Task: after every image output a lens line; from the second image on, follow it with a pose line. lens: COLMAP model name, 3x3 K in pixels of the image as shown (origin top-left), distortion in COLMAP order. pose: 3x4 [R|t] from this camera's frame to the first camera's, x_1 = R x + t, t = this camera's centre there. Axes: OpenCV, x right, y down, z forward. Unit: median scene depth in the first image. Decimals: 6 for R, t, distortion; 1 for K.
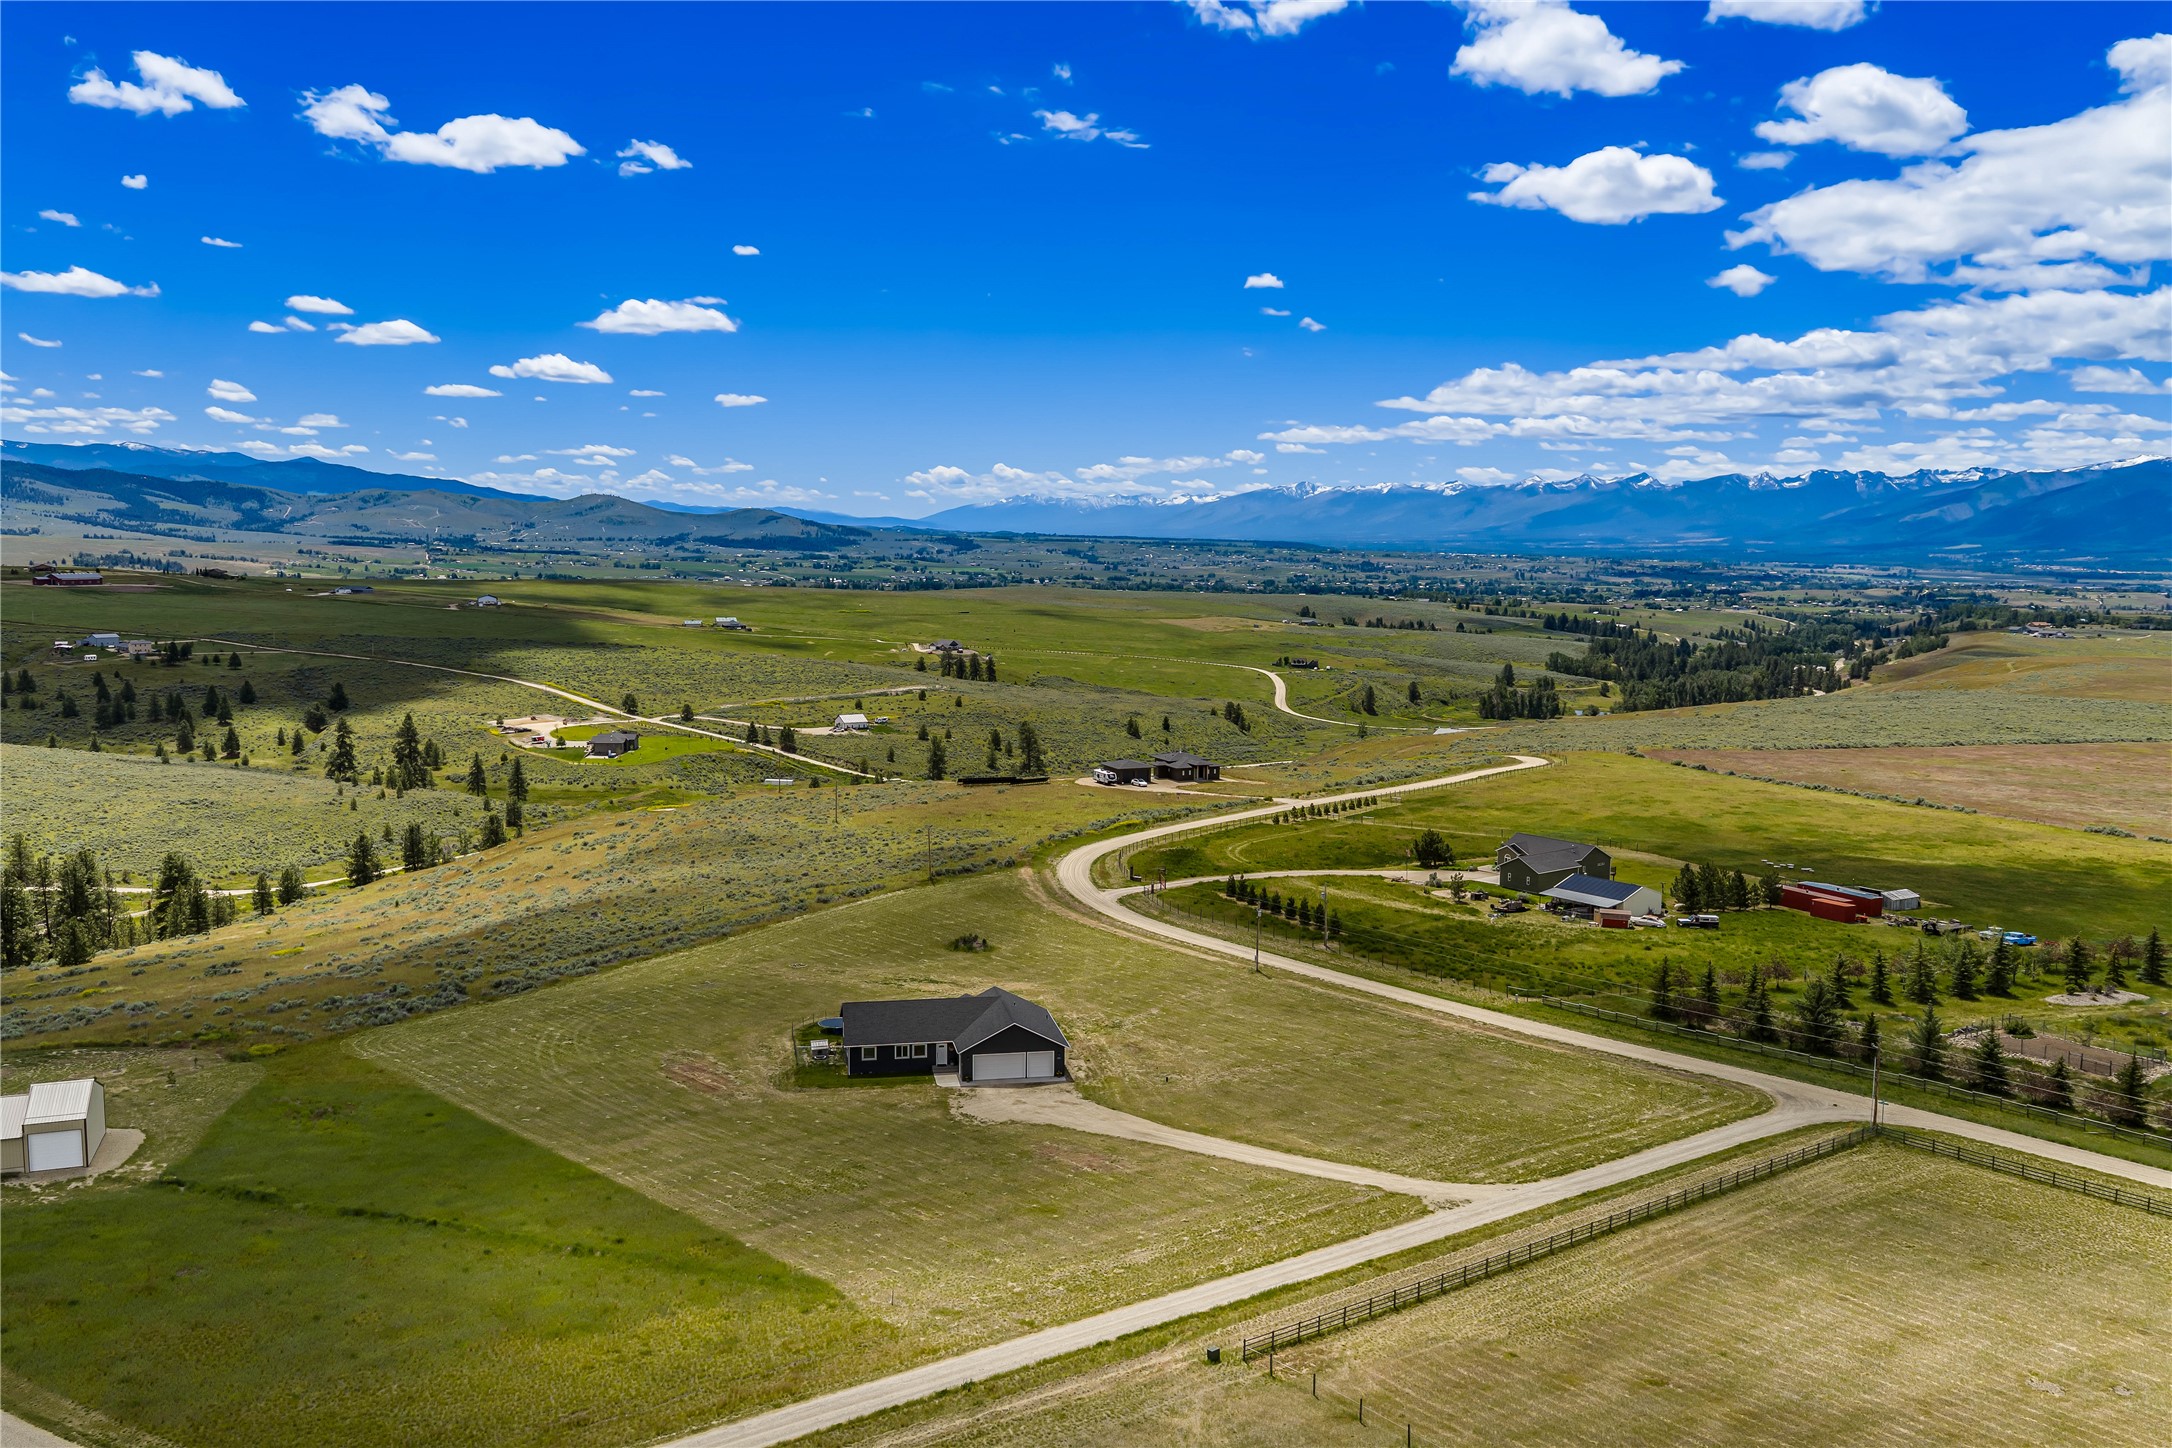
lens RADIAL K [[2069.2, 0, 1086.0], [0, 2069.2, 724.0], [0, 0, 1]] dist [0.017424, -0.057506]
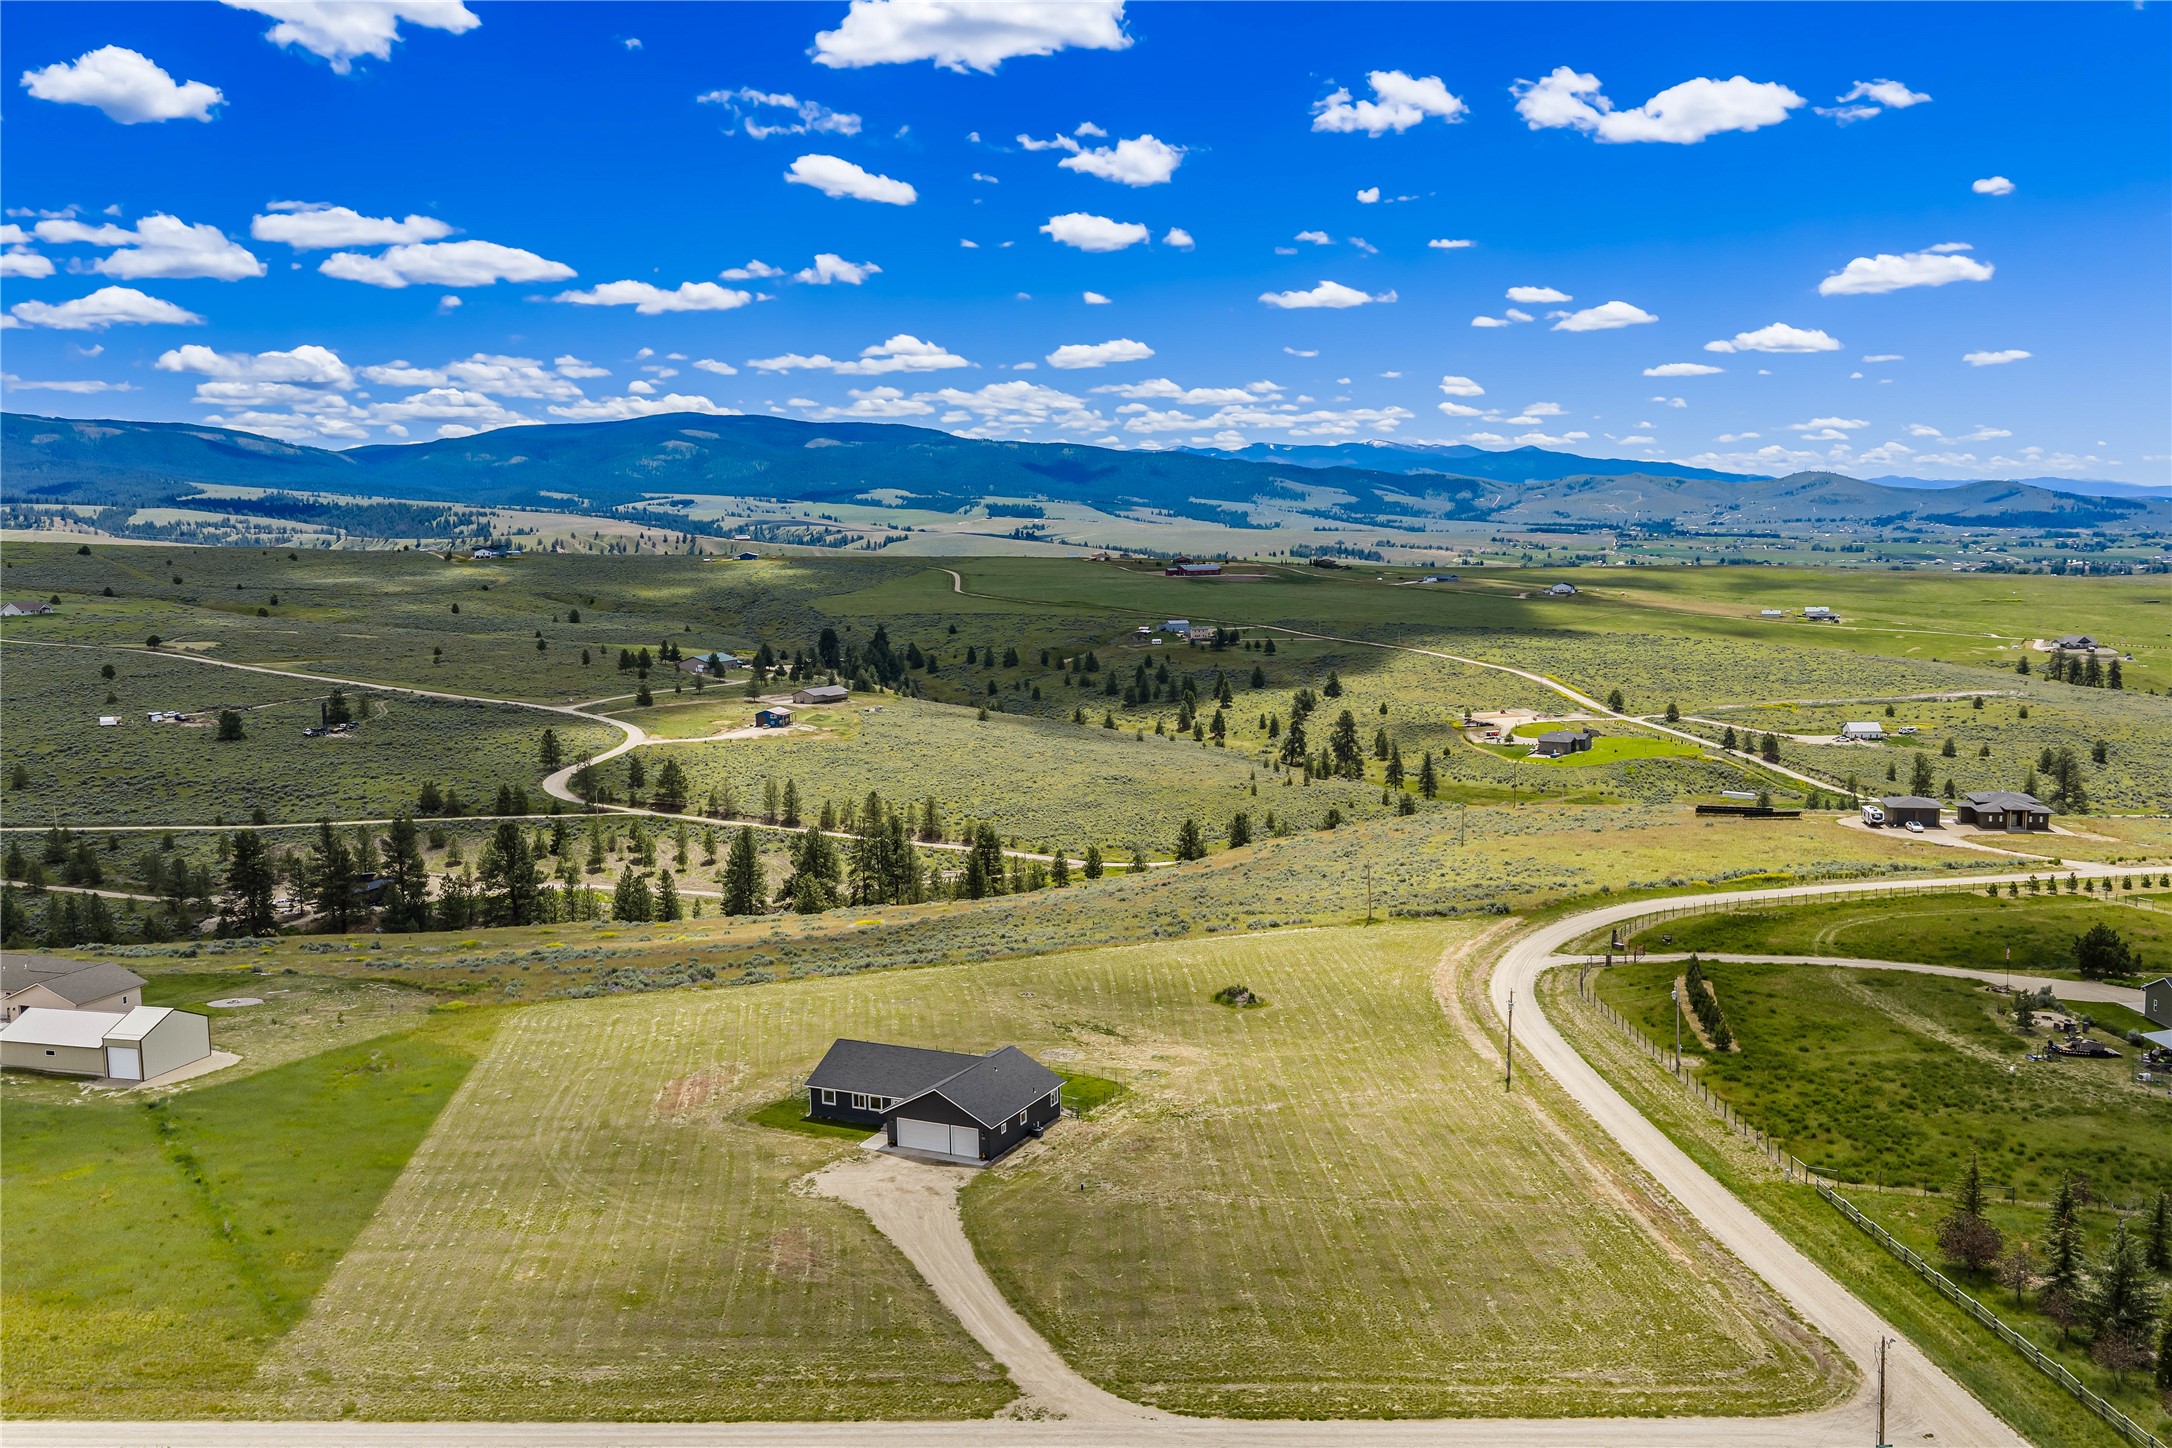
lens RADIAL K [[2069.2, 0, 1086.0], [0, 2069.2, 724.0], [0, 0, 1]] dist [0.017424, -0.057506]
pose [[0.747701, 0.042939, -0.662645, 0.226543], [-0.036744, 0.999054, 0.023277, -0.012623], [0.663018, 0.006944, 0.748572, 0.148807]]
